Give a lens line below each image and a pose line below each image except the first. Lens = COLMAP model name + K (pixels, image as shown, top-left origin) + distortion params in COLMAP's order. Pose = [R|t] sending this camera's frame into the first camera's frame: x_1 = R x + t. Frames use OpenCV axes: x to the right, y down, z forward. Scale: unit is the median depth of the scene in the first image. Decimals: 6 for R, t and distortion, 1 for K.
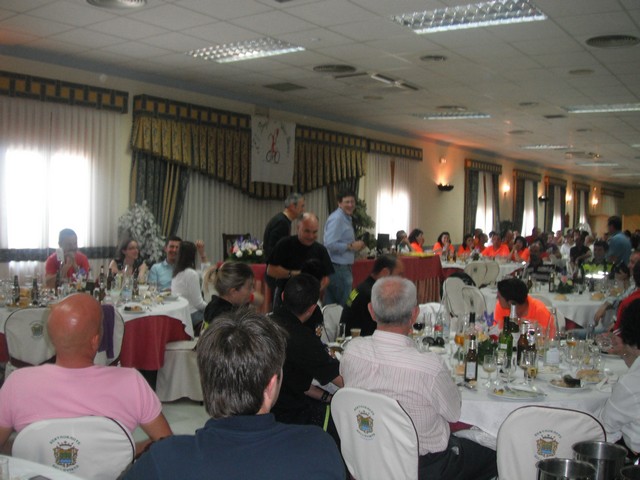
lens RADIAL K [[693.4, 0, 320.0], [0, 693.4, 240.0], [0, 0, 1]] dist [-0.240955, 0.127293]
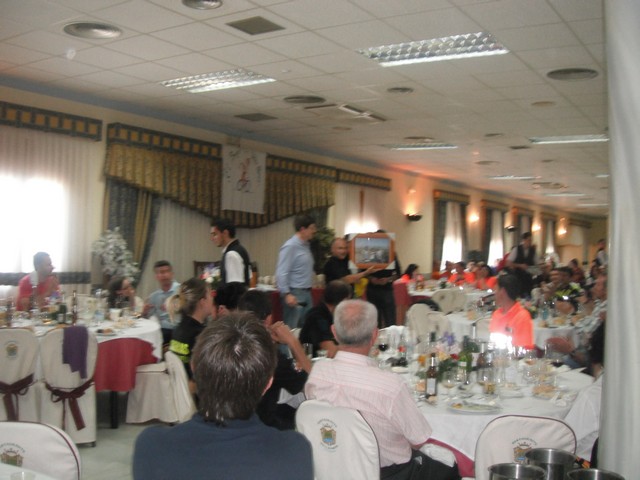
lens RADIAL K [[693.4, 0, 320.0], [0, 693.4, 240.0], [0, 0, 1]] dist [-0.240955, 0.127293]
pose [[0.999110, 0.004674, 0.041930, 0.002196], [-0.002802, 0.999001, -0.044610, 0.004824], [-0.042097, 0.044453, 0.998124, -0.017464]]
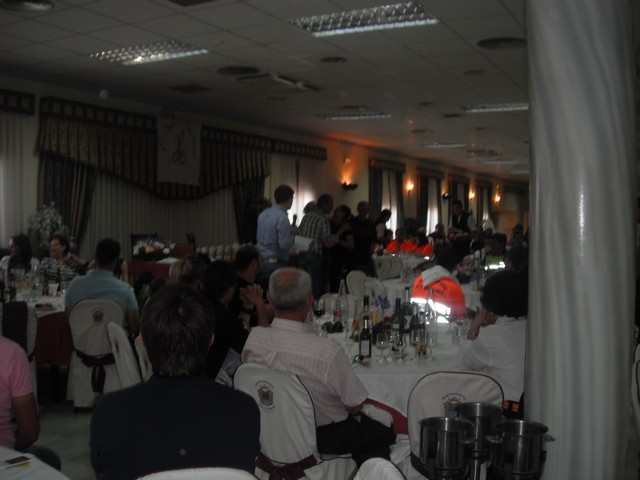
lens RADIAL K [[693.4, 0, 320.0], [0, 693.4, 240.0], [0, 0, 1]] dist [-0.240955, 0.127293]
pose [[0.991307, -0.020077, 0.130028, 0.004410], [0.020468, 0.999789, -0.001667, 0.007165], [-0.129967, 0.004314, 0.991509, -0.026263]]
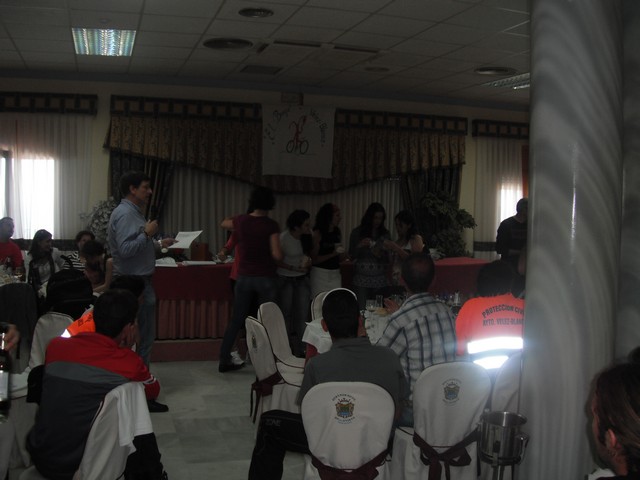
lens RADIAL K [[693.4, 0, 320.0], [0, 693.4, 240.0], [0, 0, 1]] dist [-0.240955, 0.127293]
pose [[0.807335, 0.042128, -0.588588, 0.545243], [-0.030174, 0.999091, 0.030122, -0.028026], [0.589321, -0.006559, 0.807872, 0.302937]]
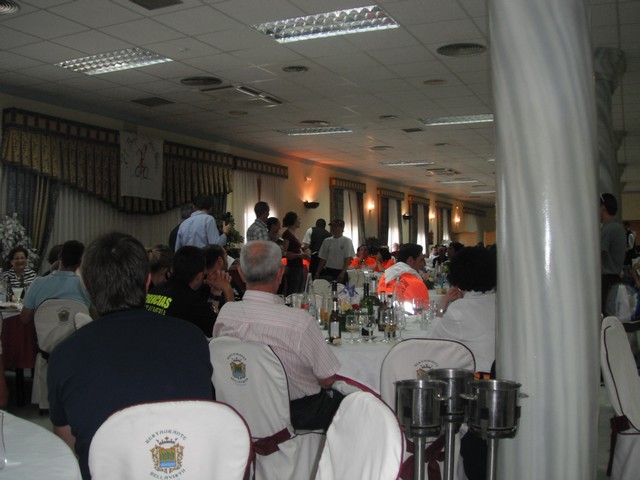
lens RADIAL K [[693.4, 0, 320.0], [0, 693.4, 240.0], [0, 0, 1]] dist [-0.240955, 0.127293]
pose [[0.981850, -0.026113, 0.187852, -0.001440], [0.034574, 0.998523, -0.041905, 0.033044], [-0.186480, 0.047639, 0.981303, -0.028852]]
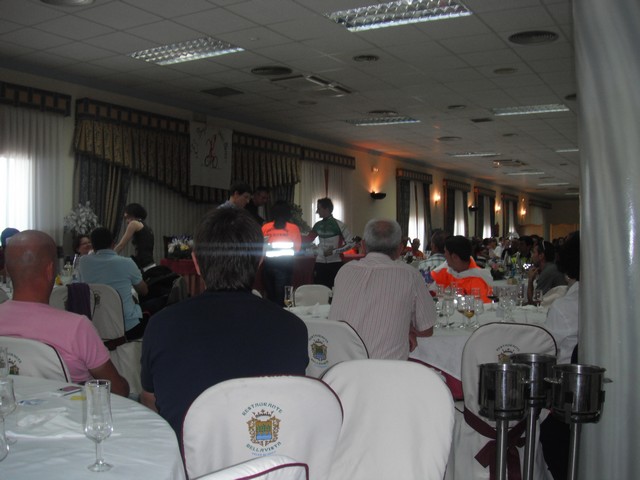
lens RADIAL K [[693.4, 0, 320.0], [0, 693.4, 240.0], [0, 0, 1]] dist [-0.240955, 0.127293]
pose [[0.994954, -0.021588, 0.097984, -0.010590], [0.024970, 0.999129, -0.033421, 0.036840], [-0.097178, 0.035699, 0.994627, -0.029020]]
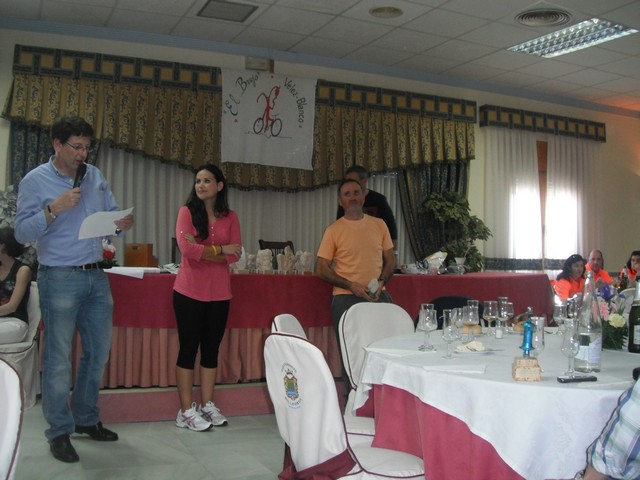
lens RADIAL K [[693.4, 0, 320.0], [0, 693.4, 240.0], [0, 0, 1]] dist [-0.240955, 0.127293]
pose [[0.870734, -0.001057, -0.491754, 0.339664], [-0.023778, 0.998737, -0.044250, 0.021825], [0.491180, 0.050223, 0.869609, 0.479391]]
